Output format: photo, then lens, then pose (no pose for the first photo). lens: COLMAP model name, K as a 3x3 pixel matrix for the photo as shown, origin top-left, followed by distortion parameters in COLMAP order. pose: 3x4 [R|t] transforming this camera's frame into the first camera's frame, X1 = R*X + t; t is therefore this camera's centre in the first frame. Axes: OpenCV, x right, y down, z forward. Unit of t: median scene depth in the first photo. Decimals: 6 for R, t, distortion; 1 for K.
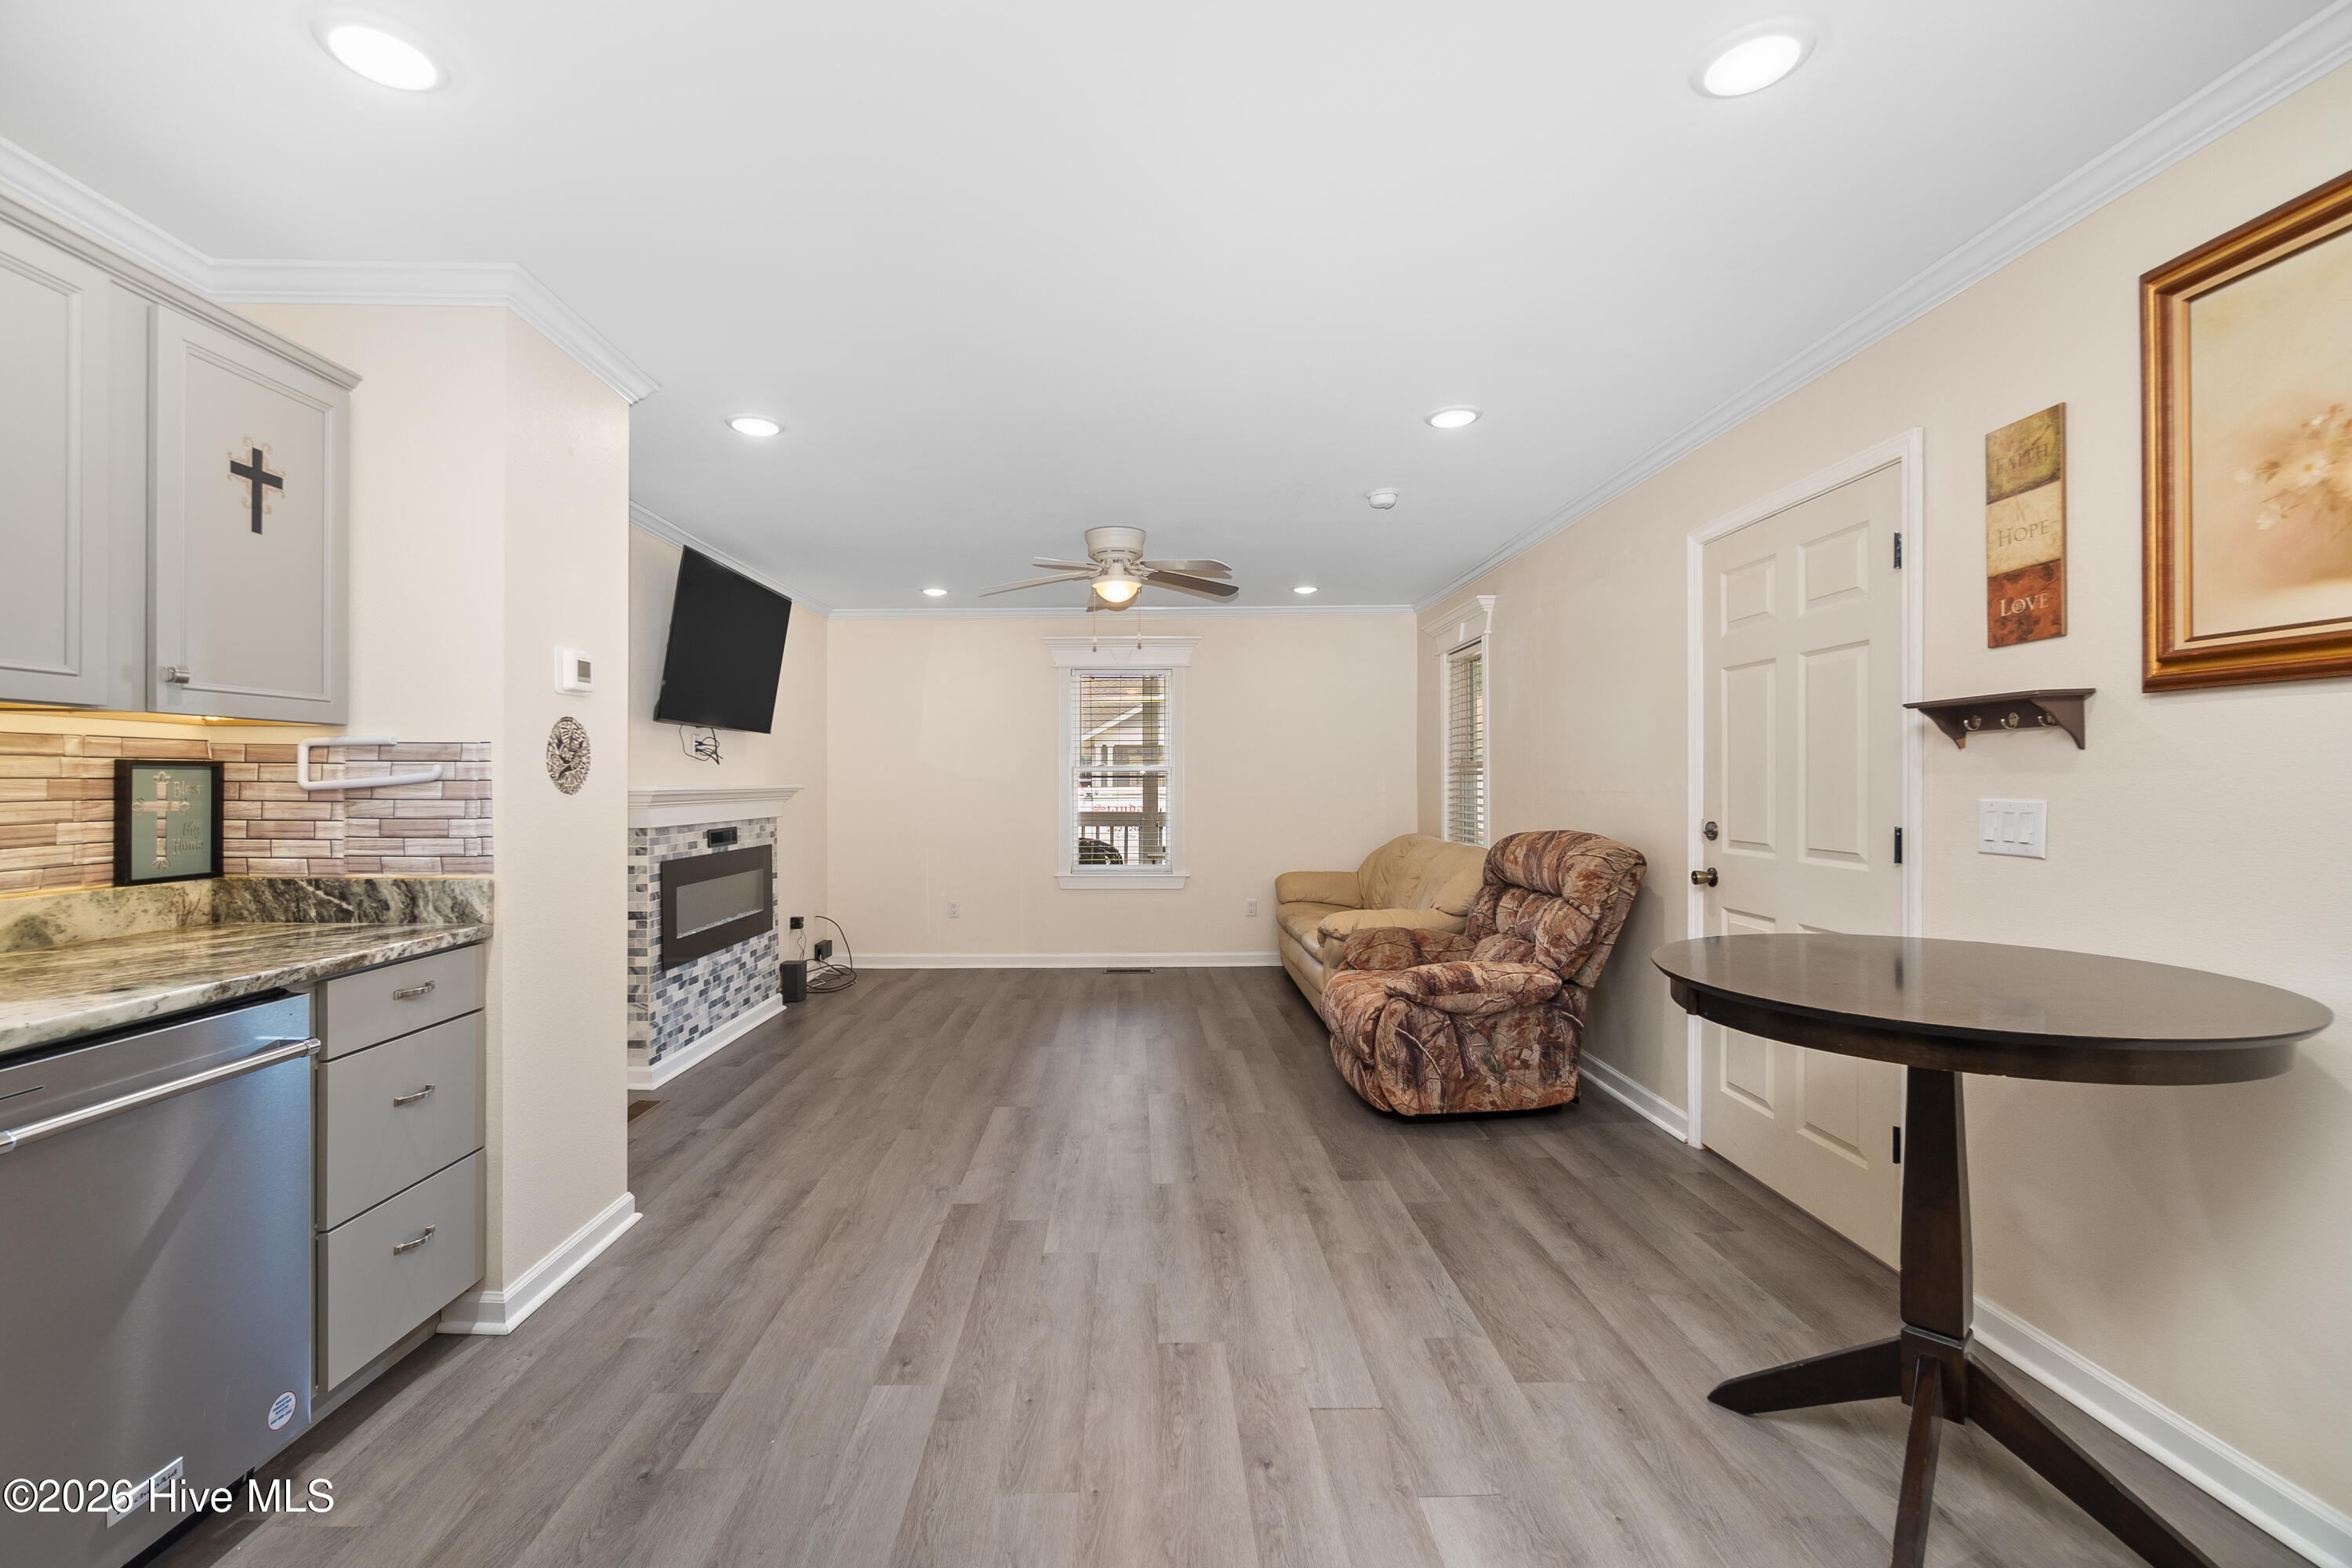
lens RADIAL K [[1008.5, 0, 1165.5], [0, 1008.5, 785.5], [0, 0, 1]] dist [-0.005357, -0.000131]
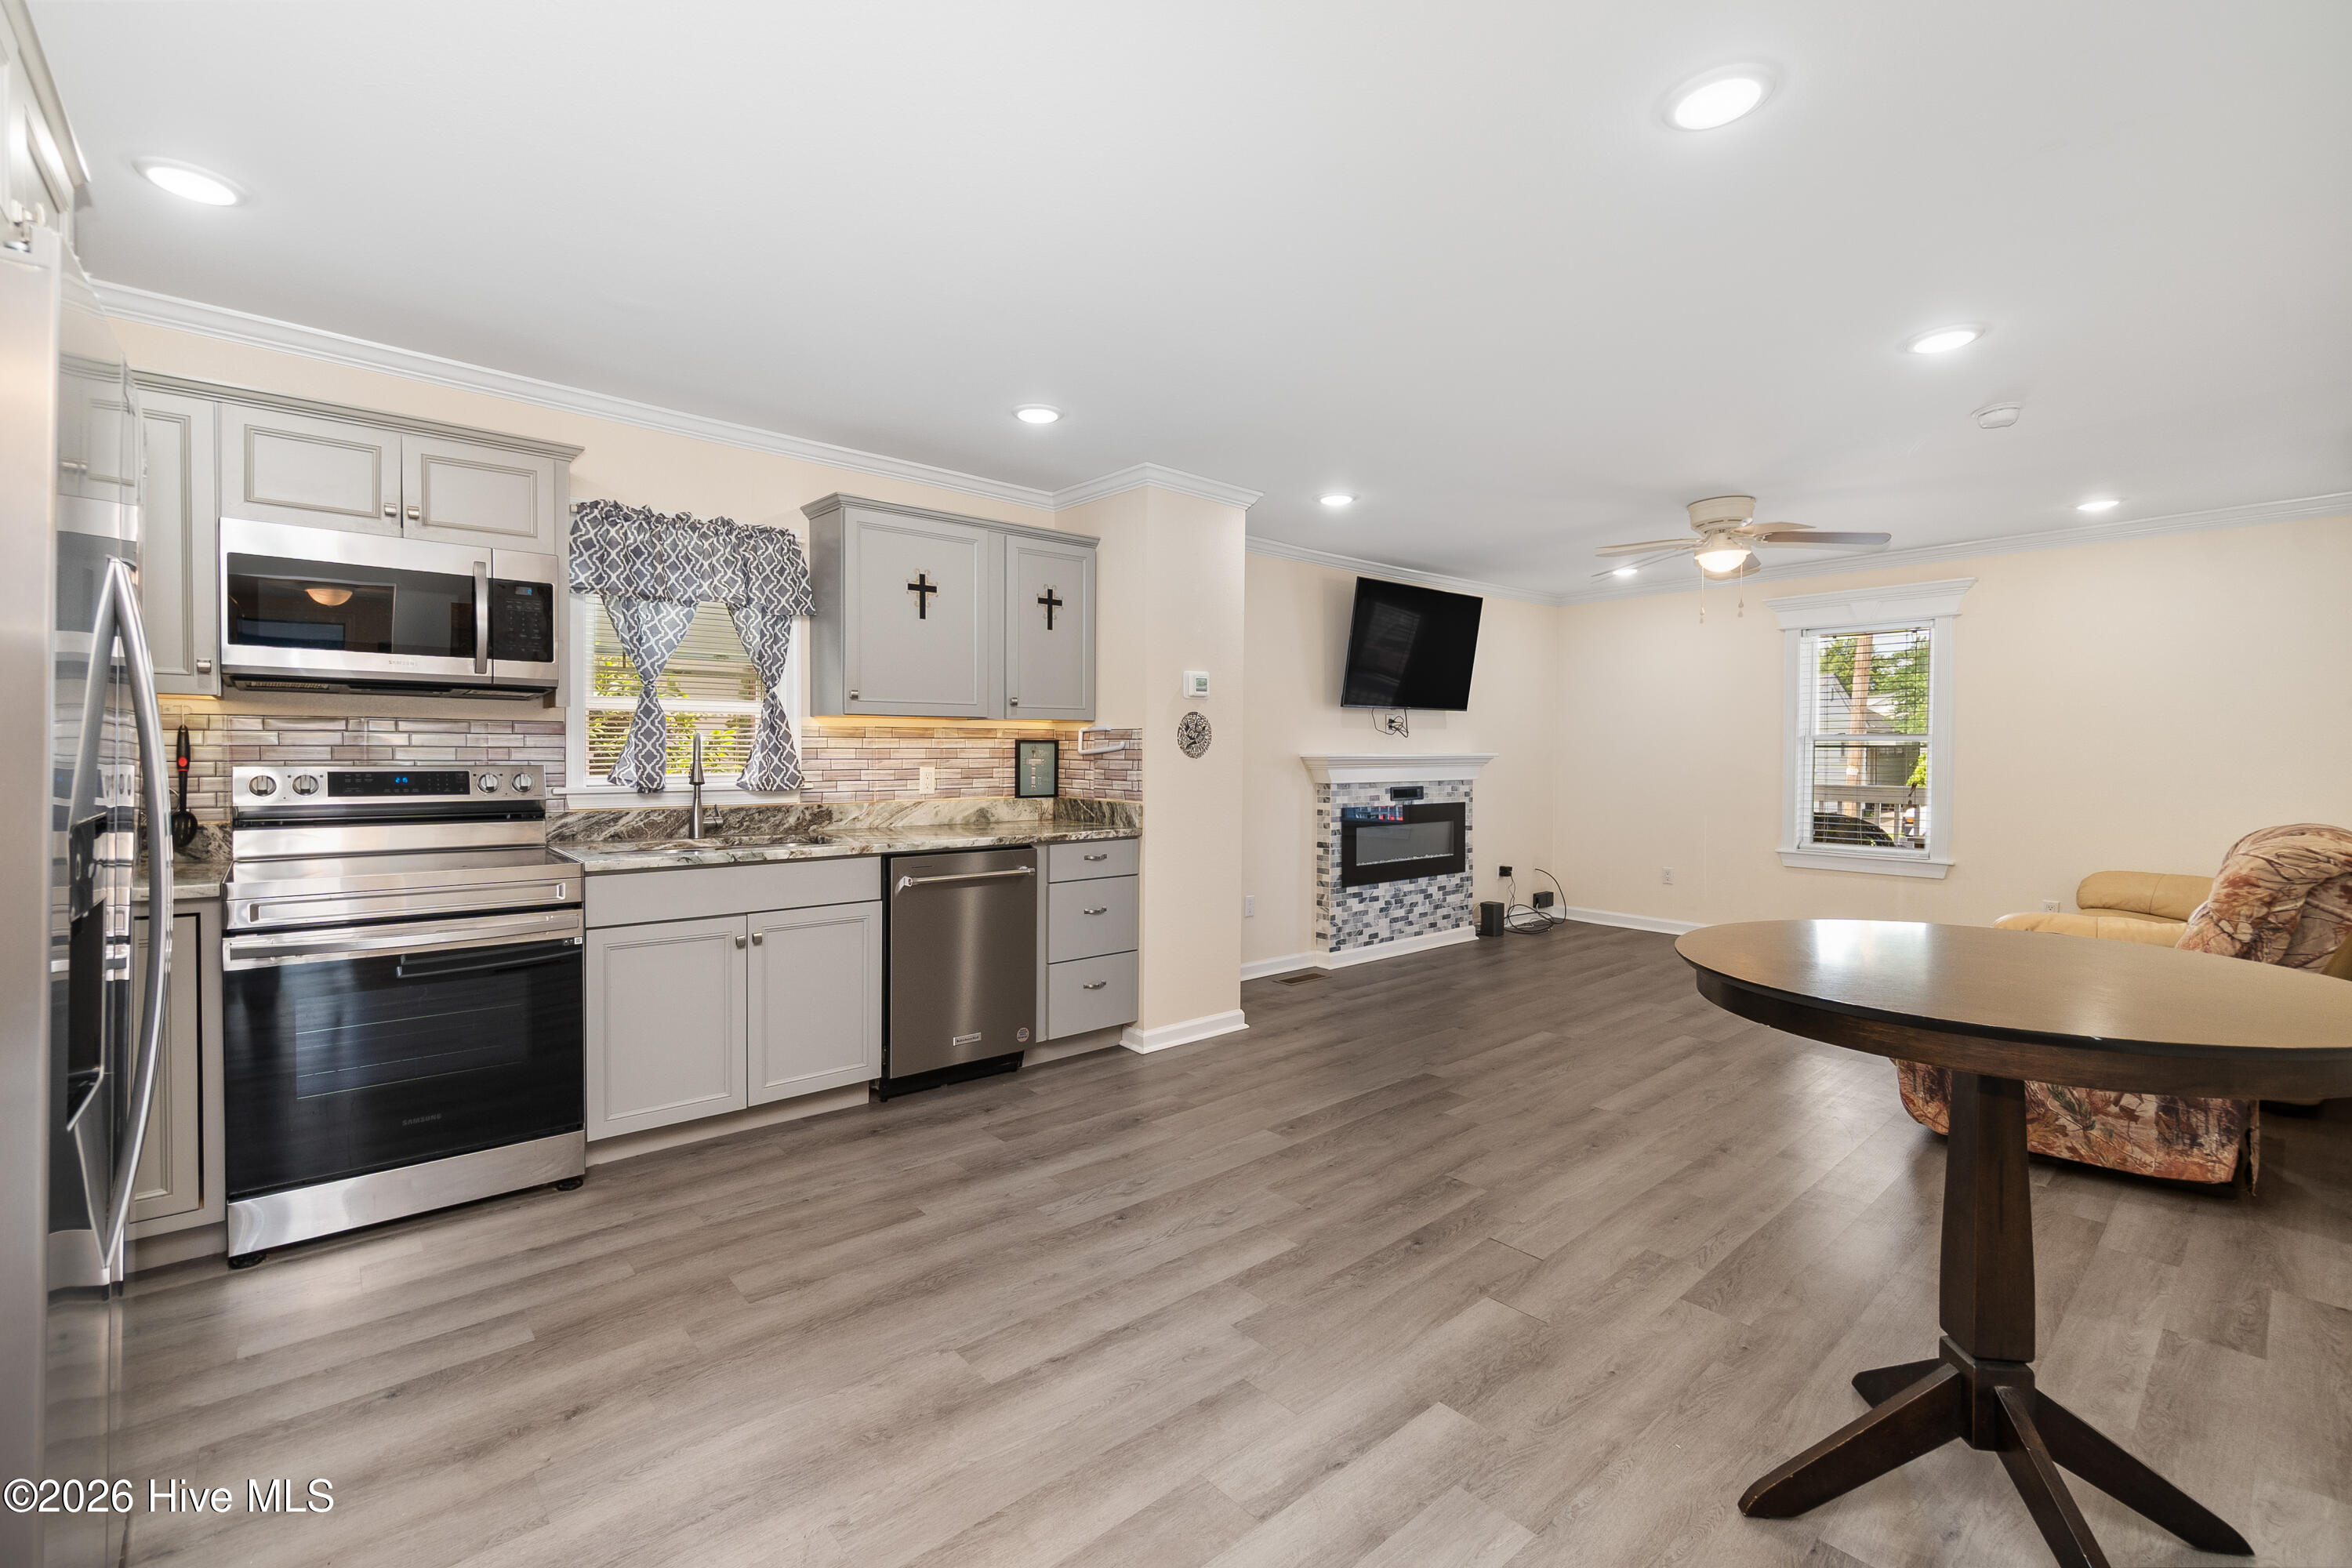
lens RADIAL K [[1008.8, 0, 1163.4], [0, 1008.8, 772.7], [0, 0, 1]] dist [-0.010038, 0.003548]
pose [[0.631661, 0.020393, -0.774977, 0.475947], [-0.005695, 0.999749, 0.021666, -0.002030], [0.775224, -0.009273, 0.631618, -0.074105]]
